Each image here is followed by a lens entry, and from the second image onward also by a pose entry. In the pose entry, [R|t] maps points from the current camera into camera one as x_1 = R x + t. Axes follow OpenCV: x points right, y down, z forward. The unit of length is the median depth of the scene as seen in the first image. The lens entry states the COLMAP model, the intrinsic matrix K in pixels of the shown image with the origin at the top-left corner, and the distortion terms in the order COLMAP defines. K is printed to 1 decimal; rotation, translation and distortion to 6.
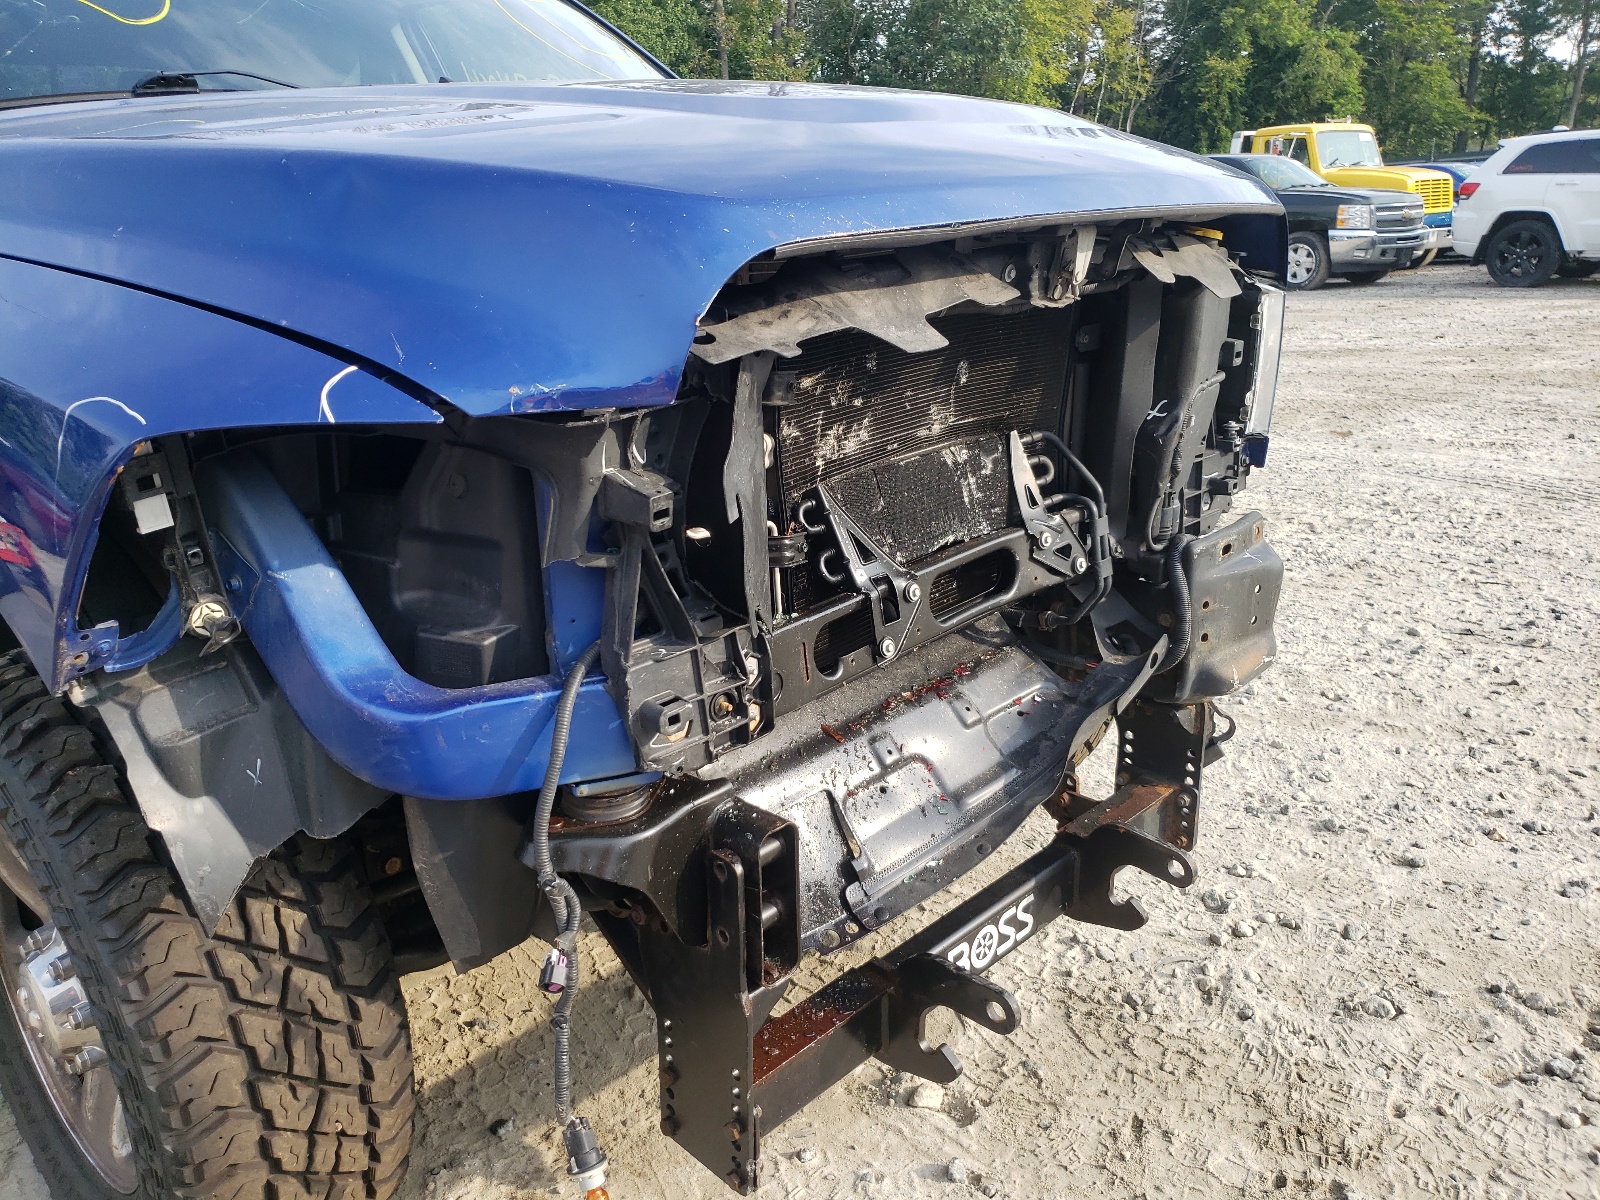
lens RADIAL K [[1216.2, 0, 799.2], [0, 1216.2, 646.0], [0, 0, 1]] dist [-0.039794, 0.048263]
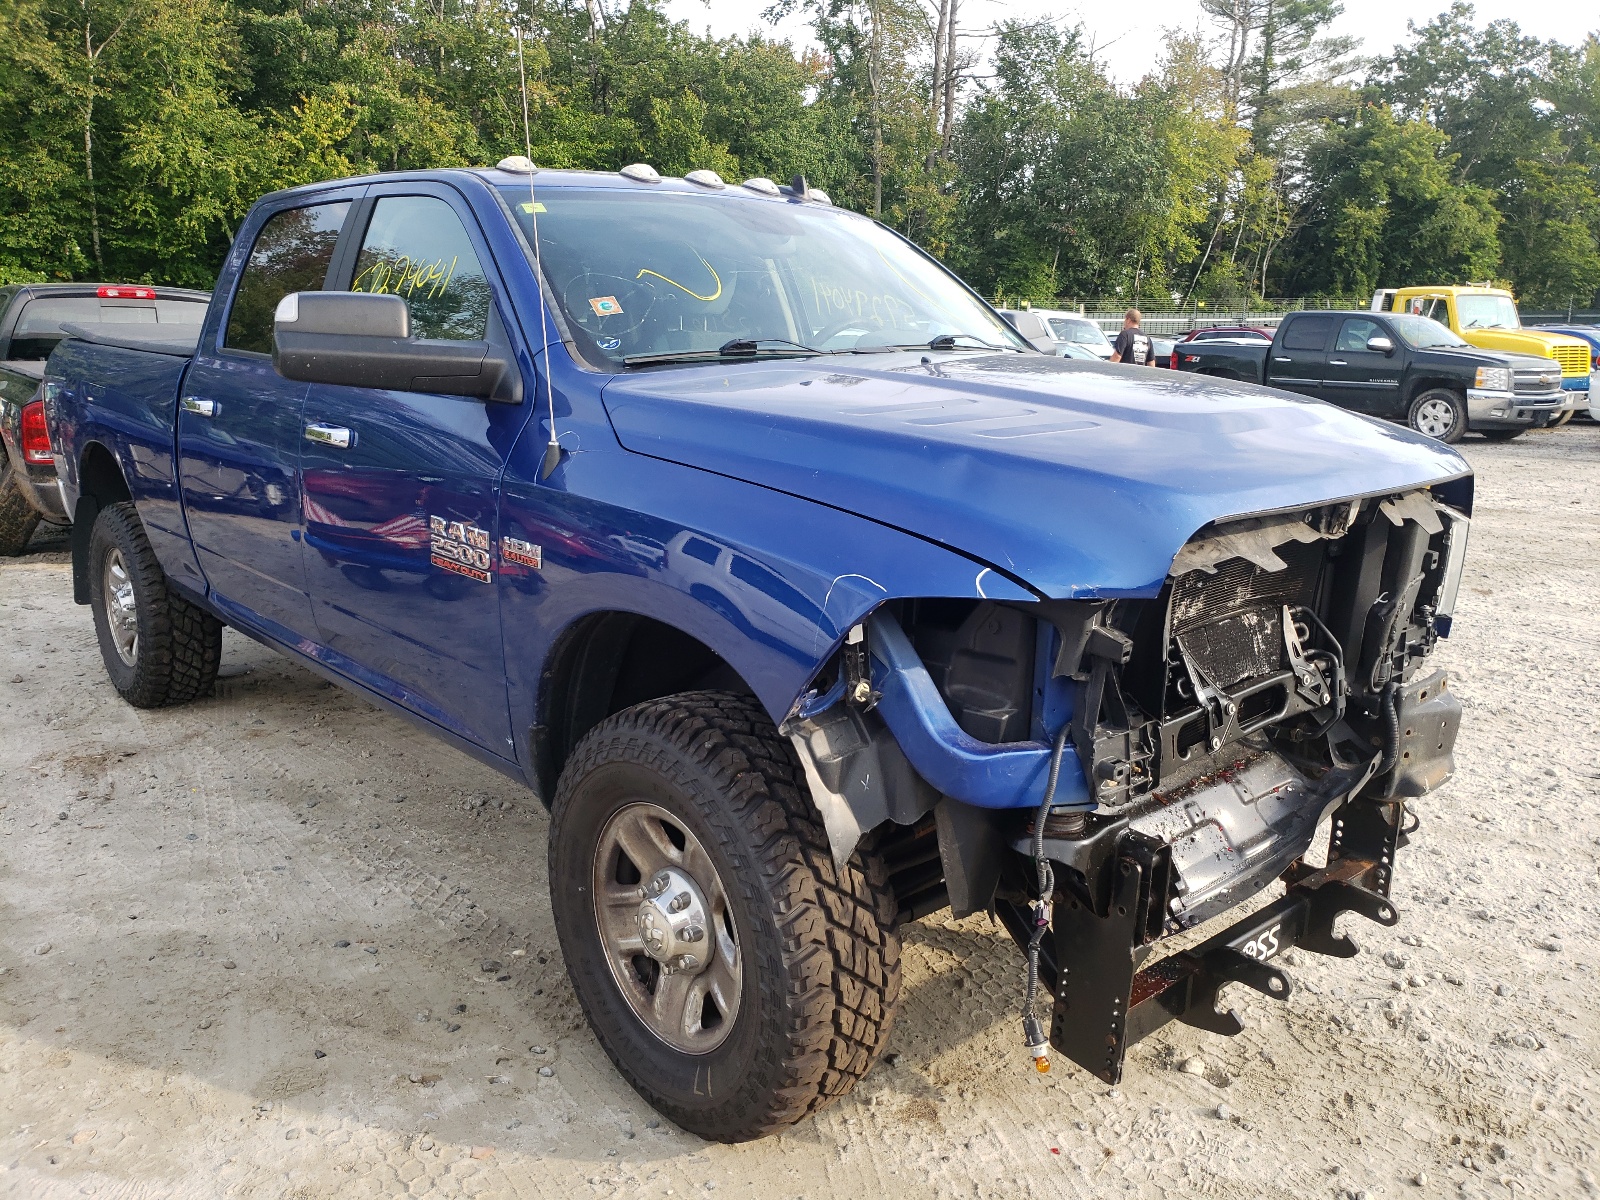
lens RADIAL K [[1271.4, 0, 800.0], [0, 1271.4, 600.0], [0, 0, 1]] dist [-0.046891, 0.067096]
pose [[0.994957, 0.076953, -0.064328, -0.280625], [-0.083744, 0.990335, -0.110556, 0.034044], [0.055199, 0.115386, 0.991786, -0.512695]]
